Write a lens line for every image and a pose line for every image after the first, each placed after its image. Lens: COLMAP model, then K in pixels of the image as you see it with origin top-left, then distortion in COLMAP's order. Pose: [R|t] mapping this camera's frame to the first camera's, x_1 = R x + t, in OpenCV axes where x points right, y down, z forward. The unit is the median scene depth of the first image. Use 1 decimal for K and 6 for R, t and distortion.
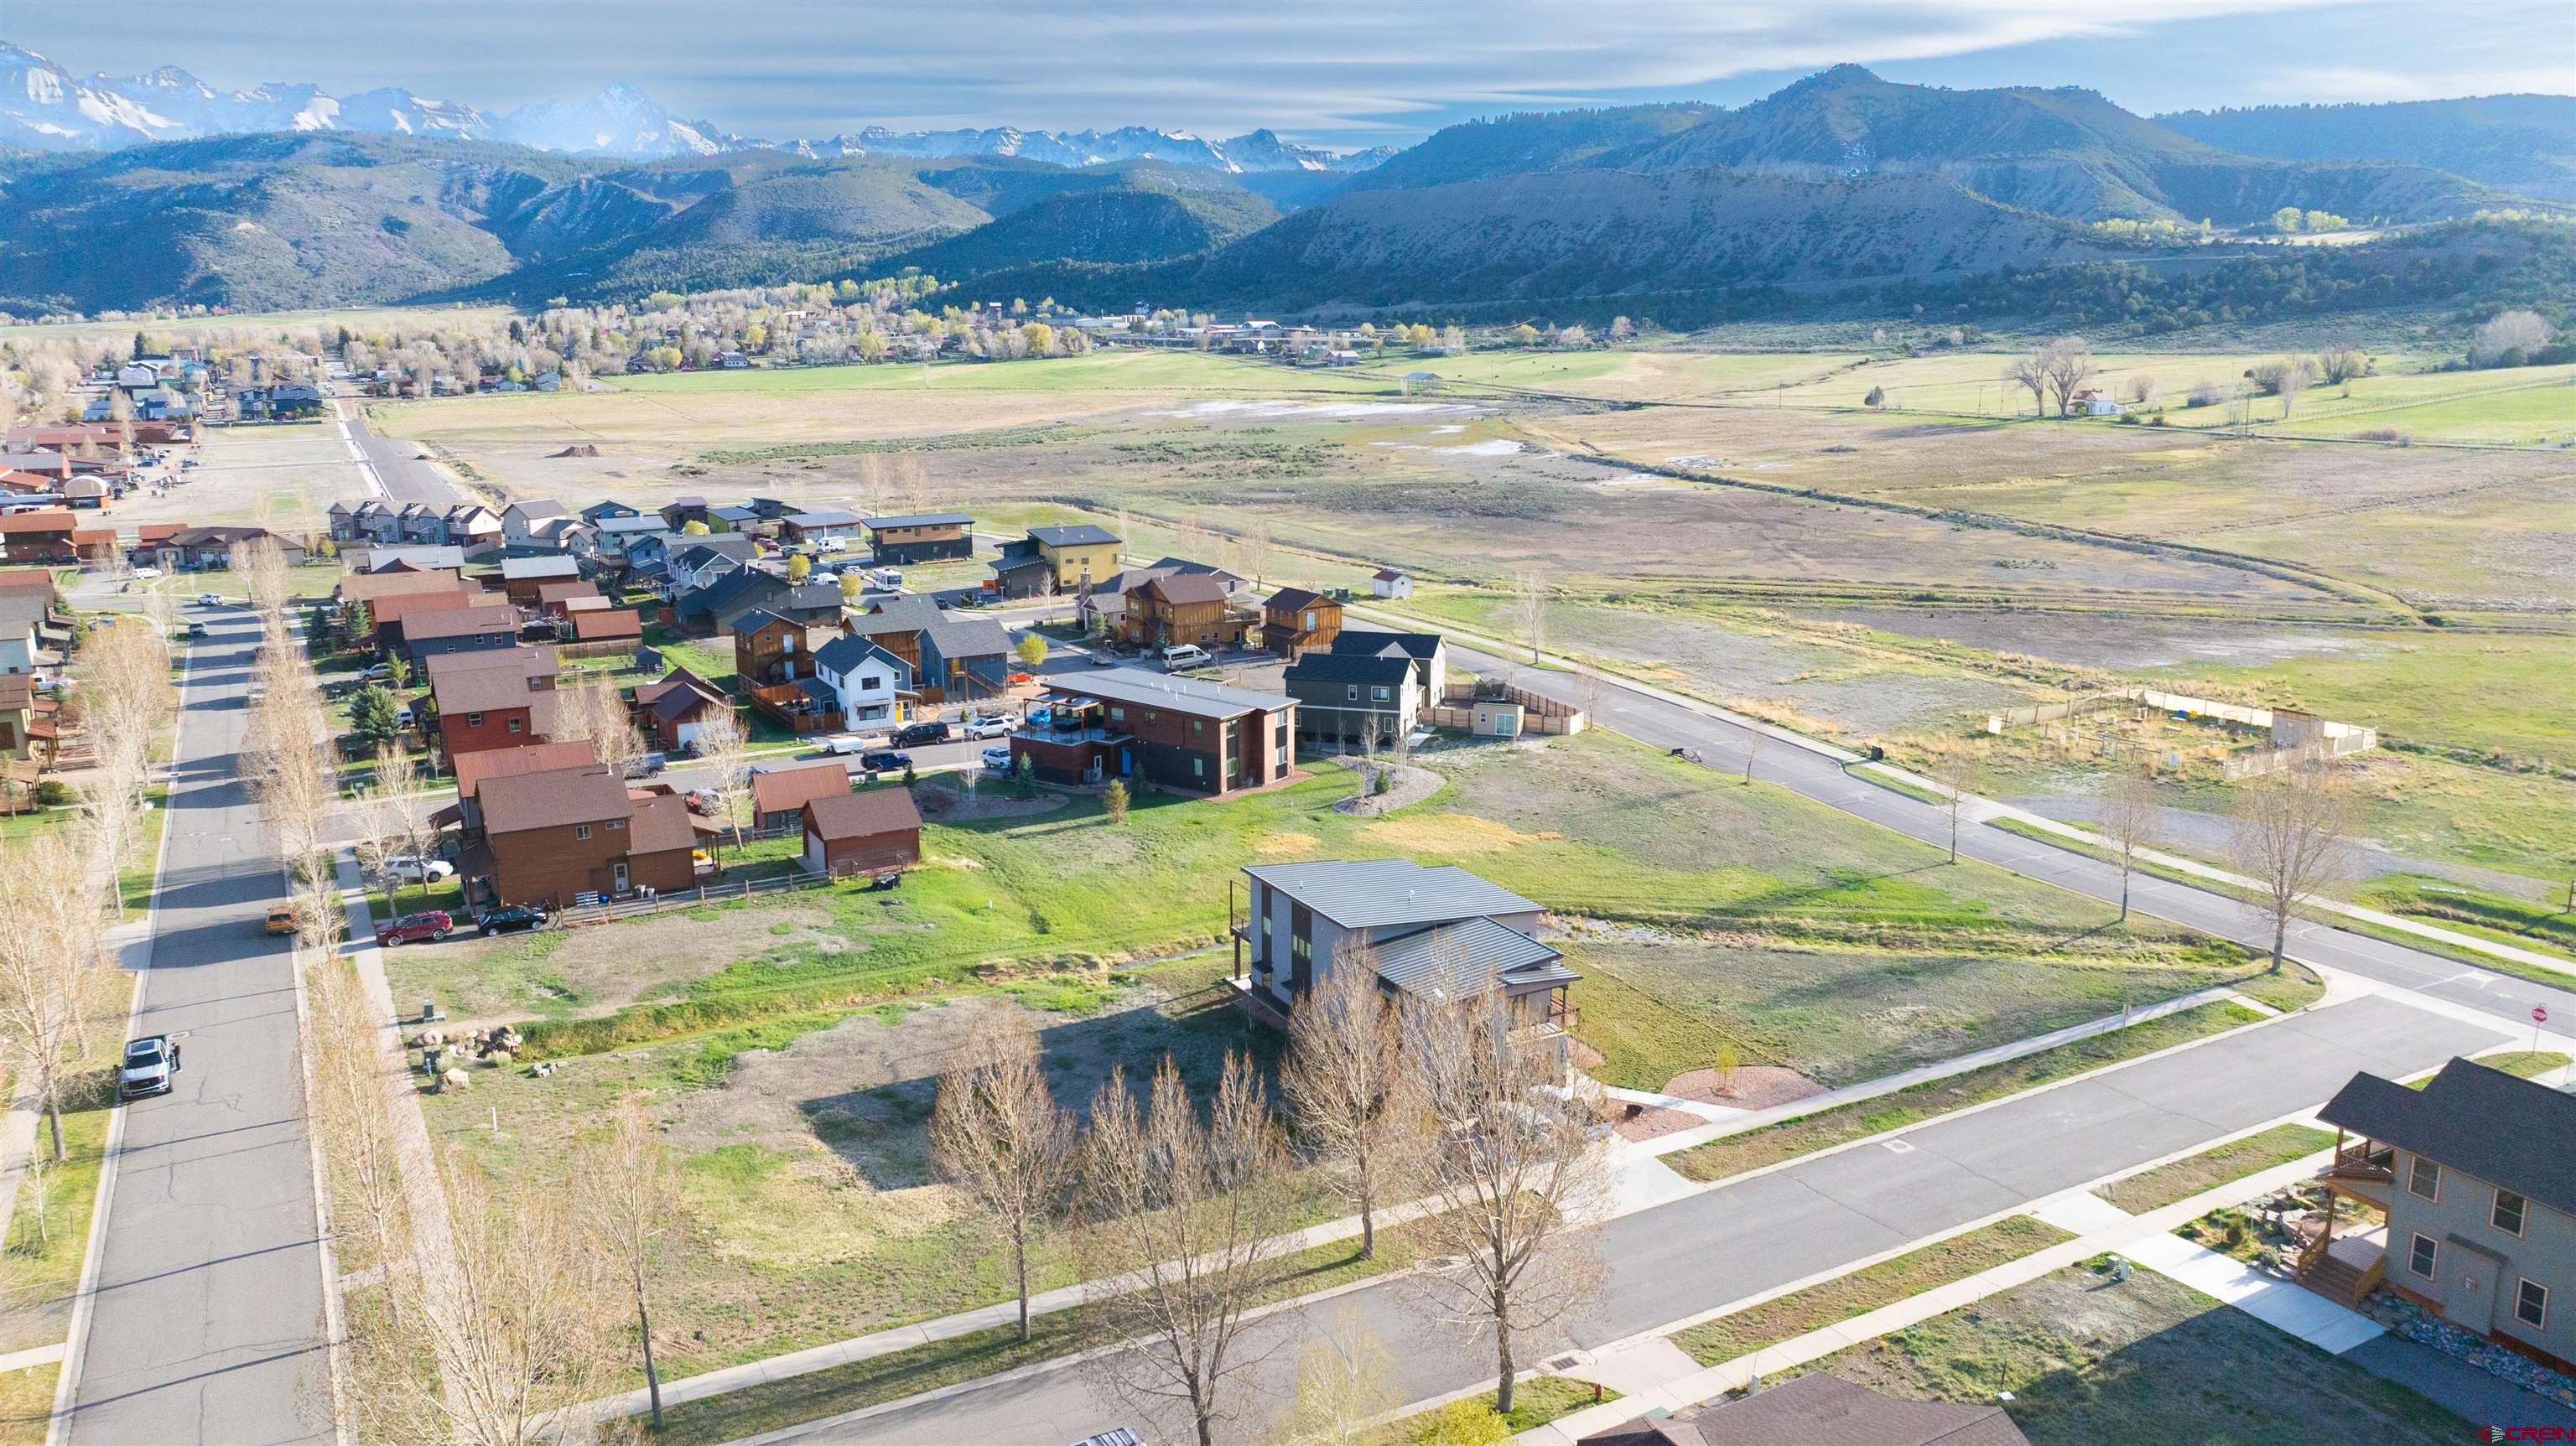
lens RADIAL K [[1806.0, 0, 1288.0], [0, 1806.0, 723.0], [0, 0, 1]] dist [-0.033344, 0.026868]
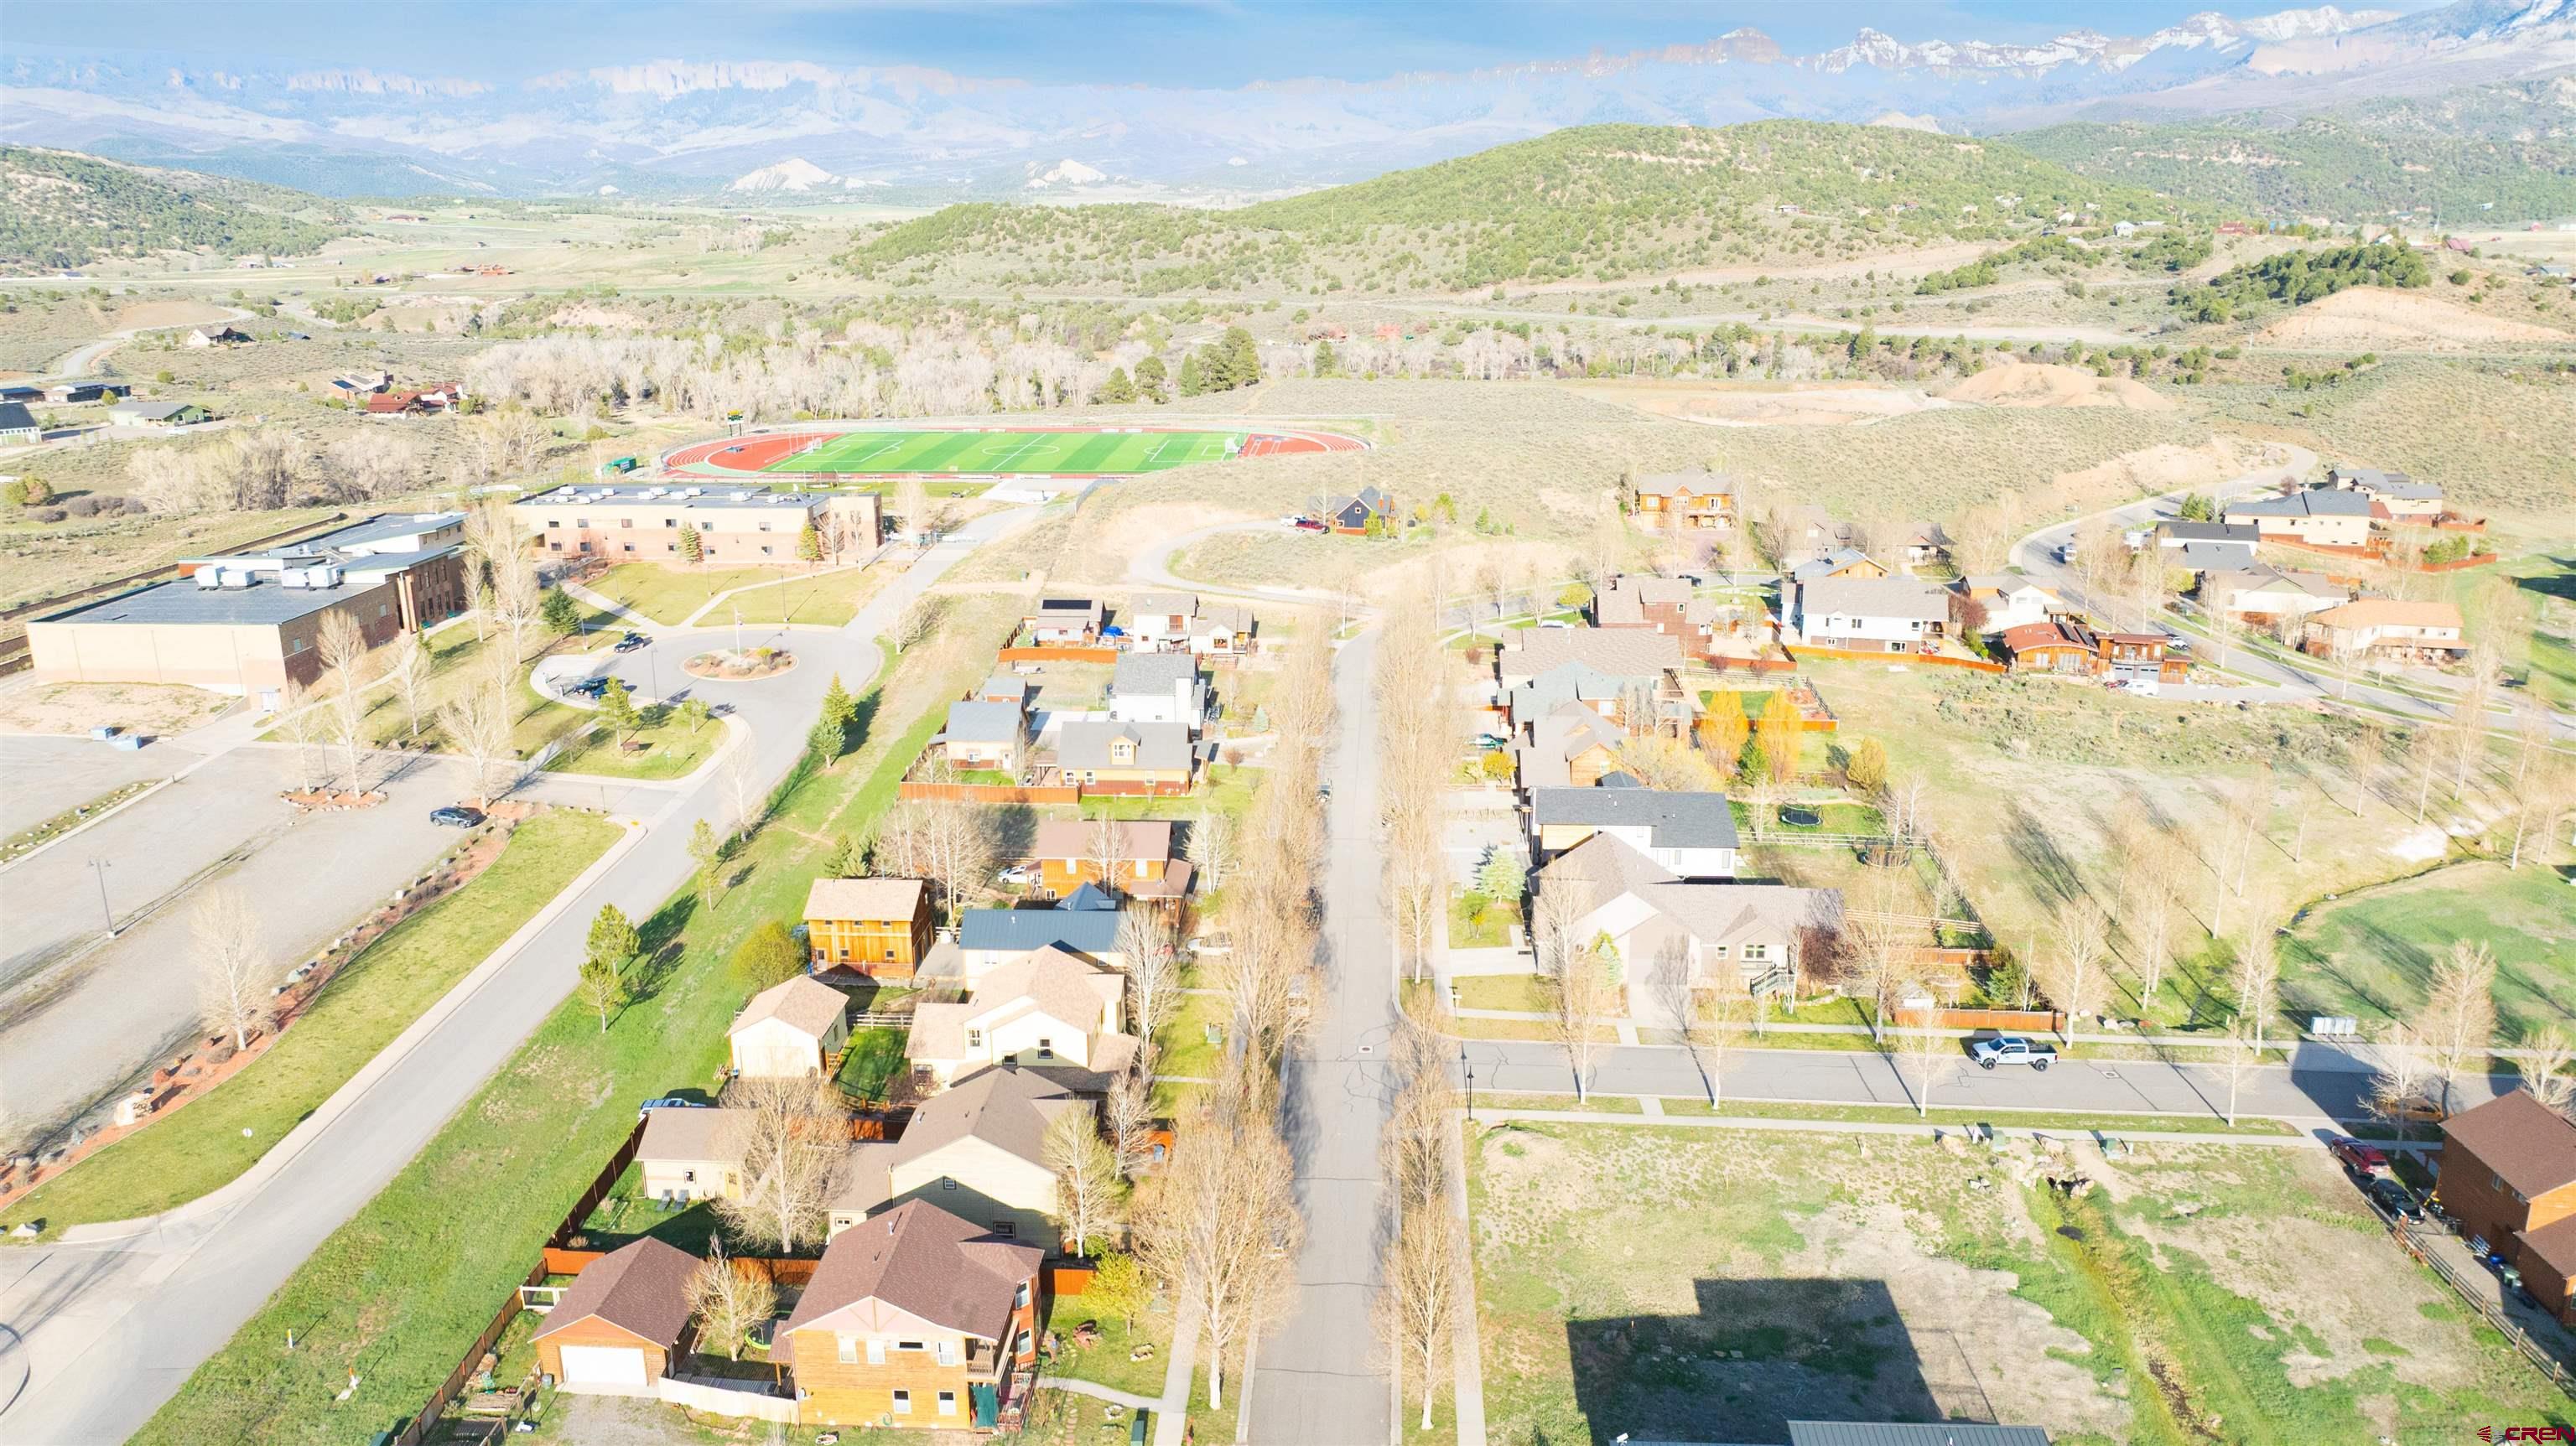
lens RADIAL K [[1806.0, 0, 1288.0], [0, 1806.0, 723.0], [0, 0, 1]] dist [-0.033344, 0.026868]
pose [[-0.529441, 0.239694, -0.813781, 0.741188], [-0.175238, 0.907667, 0.381356, -0.464822], [0.830050, 0.344511, -0.438553, 0.940663]]
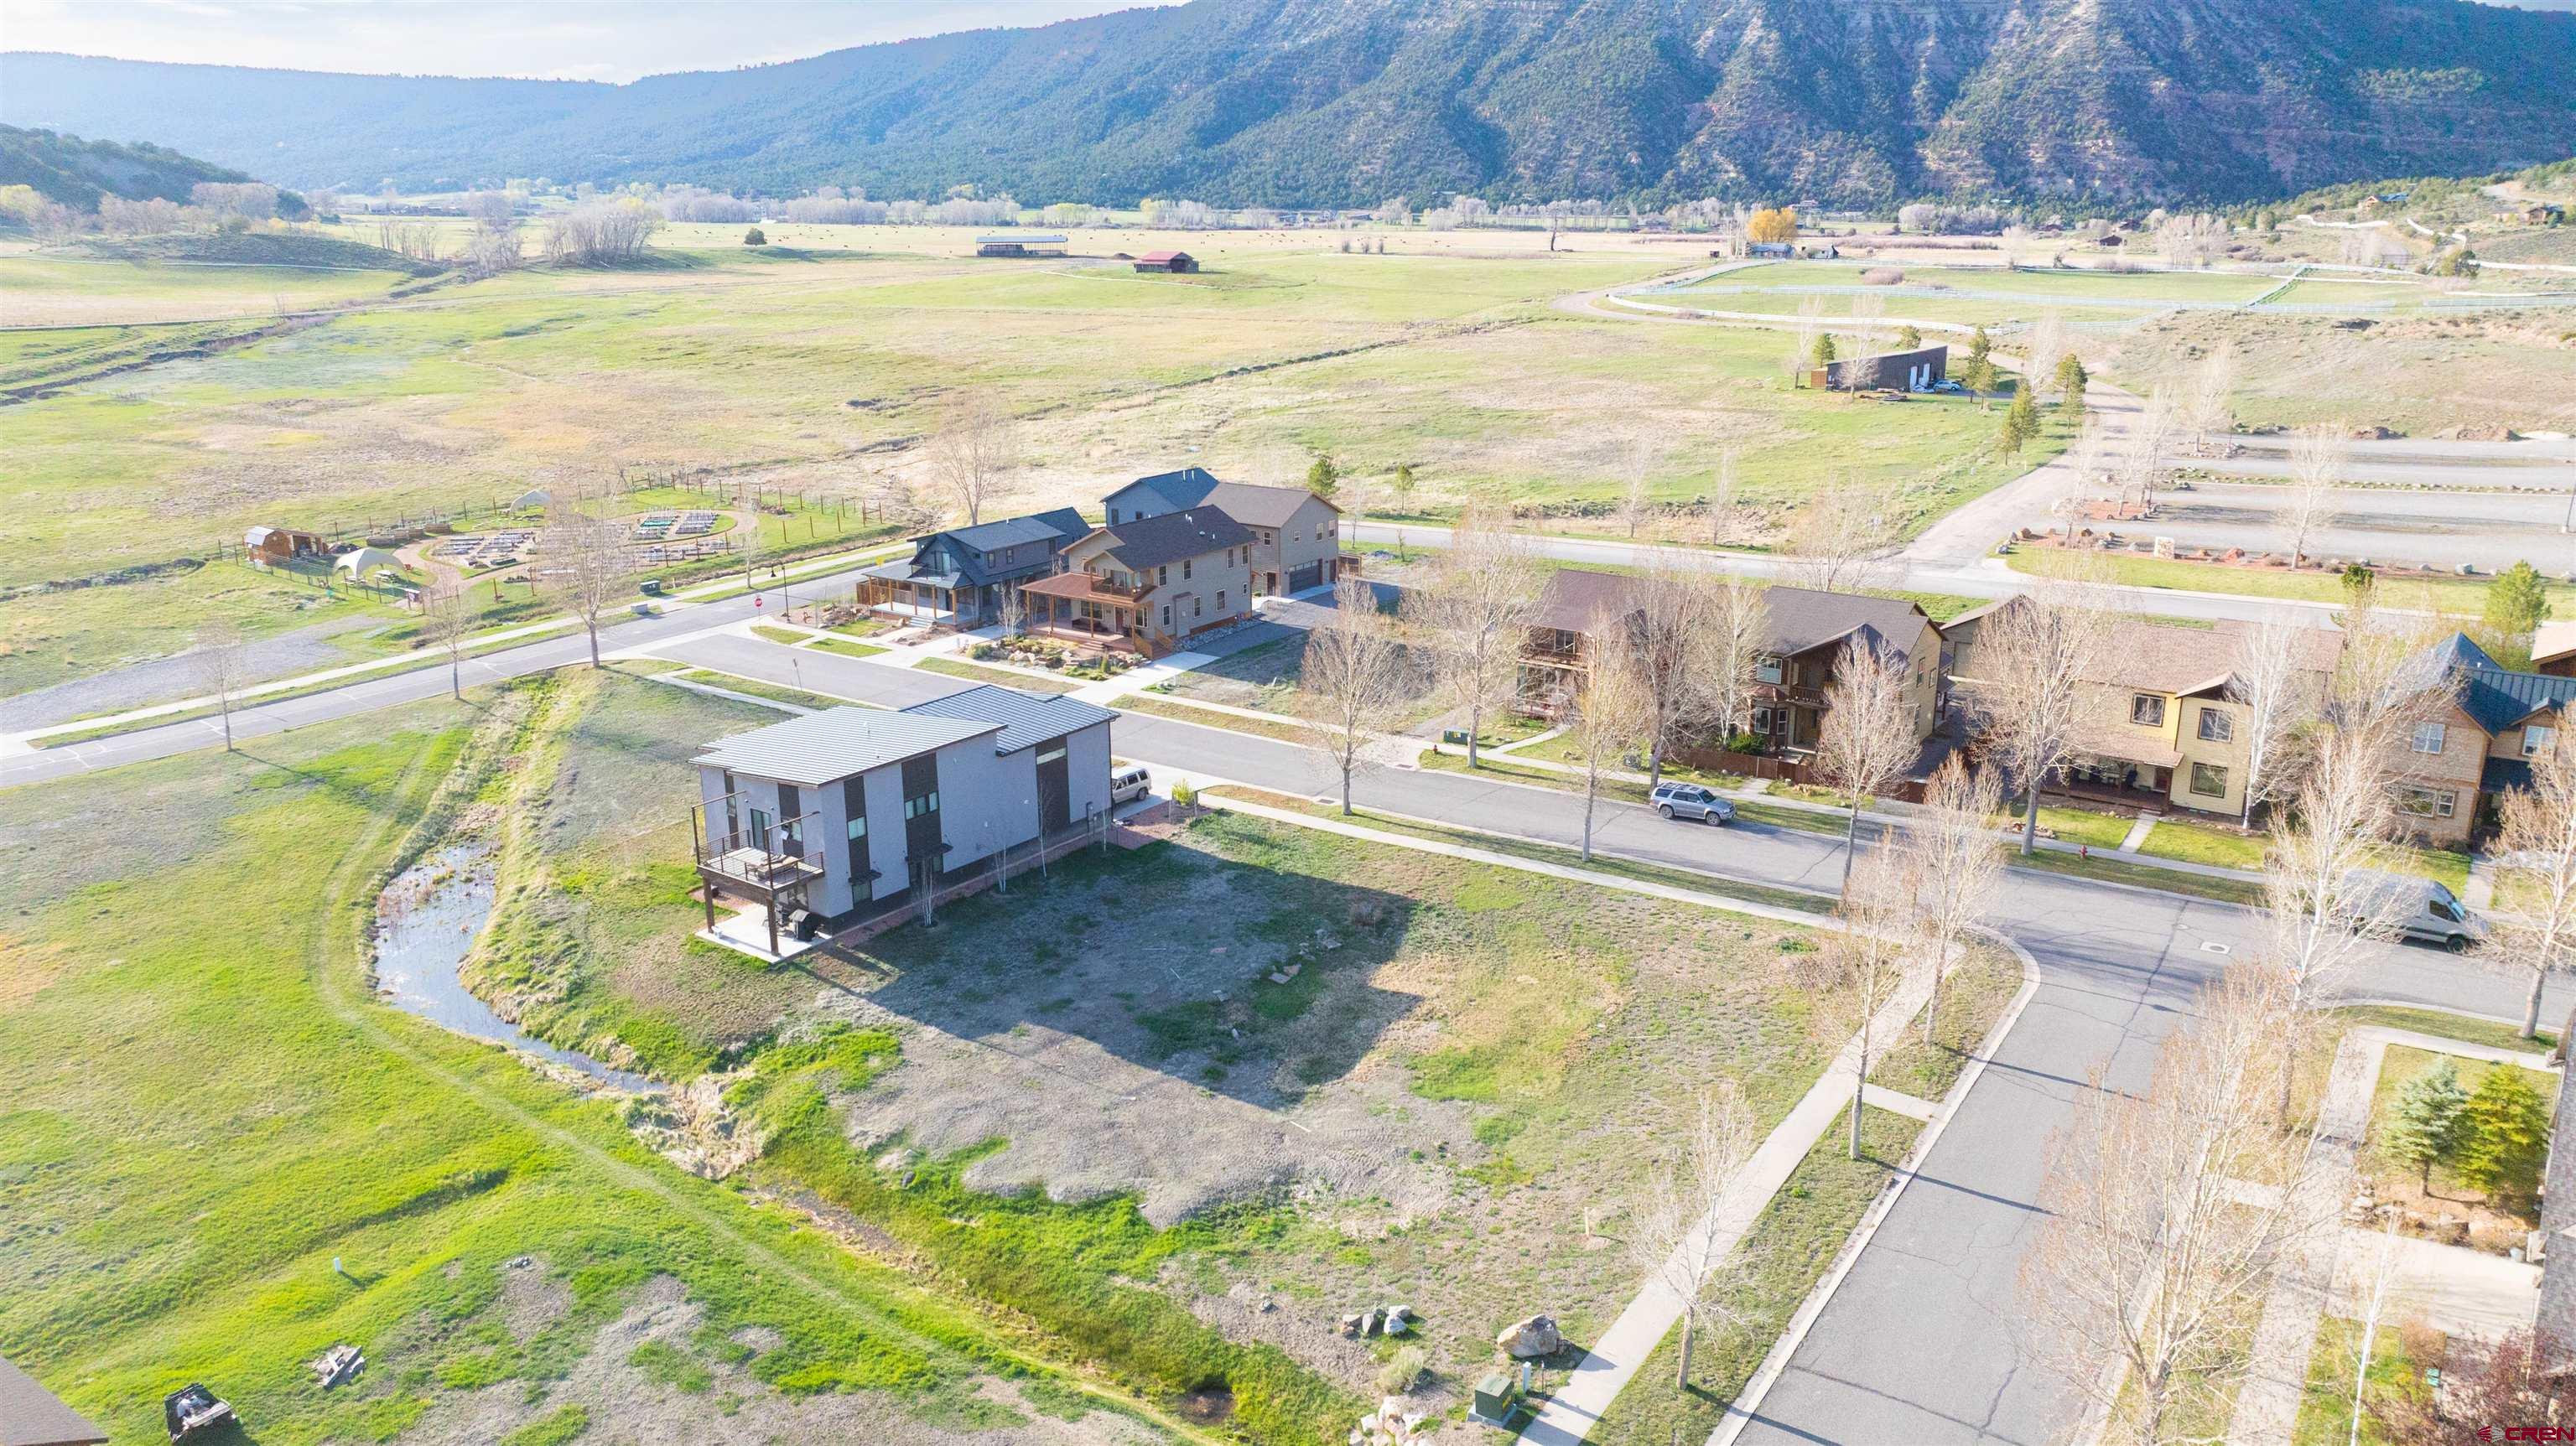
lens RADIAL K [[1806.0, 0, 1288.0], [0, 1806.0, 723.0], [0, 0, 1]] dist [-0.033344, 0.026868]
pose [[-0.427837, -0.244462, 0.870169, -0.781986], [0.202733, 0.912245, 0.355961, -0.181331], [-0.880826, 0.328705, -0.340732, 1.055918]]
